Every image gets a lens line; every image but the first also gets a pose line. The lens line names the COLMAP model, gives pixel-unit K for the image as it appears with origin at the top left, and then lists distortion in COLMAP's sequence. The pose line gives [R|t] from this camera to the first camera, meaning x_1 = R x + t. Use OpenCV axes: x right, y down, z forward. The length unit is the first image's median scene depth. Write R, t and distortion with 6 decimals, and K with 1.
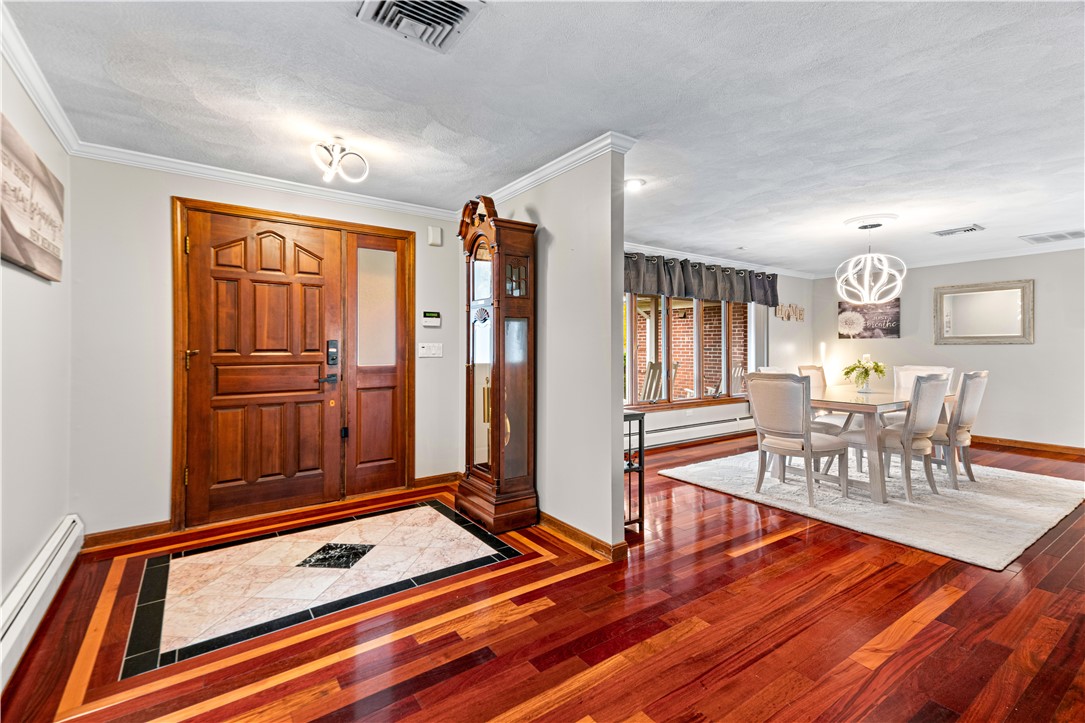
lens RADIAL K [[487.6, 0, 541.2], [0, 487.6, 350.9], [0, 0, 1]] dist [0.037060, 0.000165]
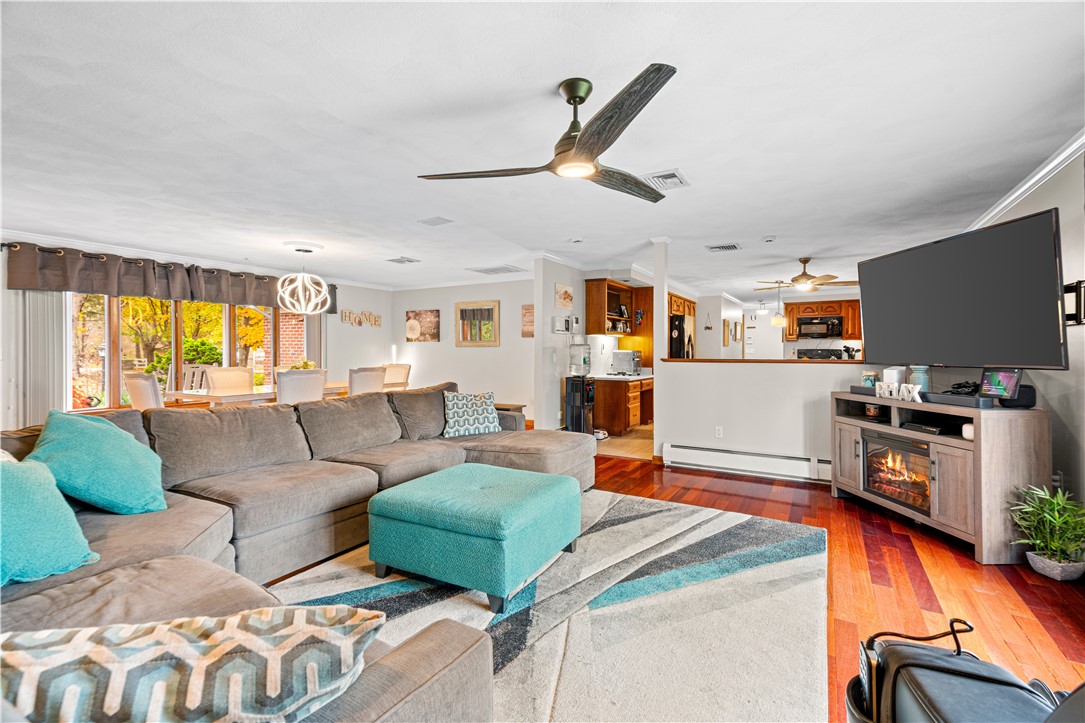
lens RADIAL K [[487.6, 0, 544.7], [0, 487.6, 351.1], [0, 0, 1]] dist [0.037060, 0.000165]
pose [[0.897277, -0.009223, 0.441372, 0.411902], [0.011005, 0.999938, -0.001476, 0.002857], [-0.441331, 0.006181, 0.897323, -0.218005]]
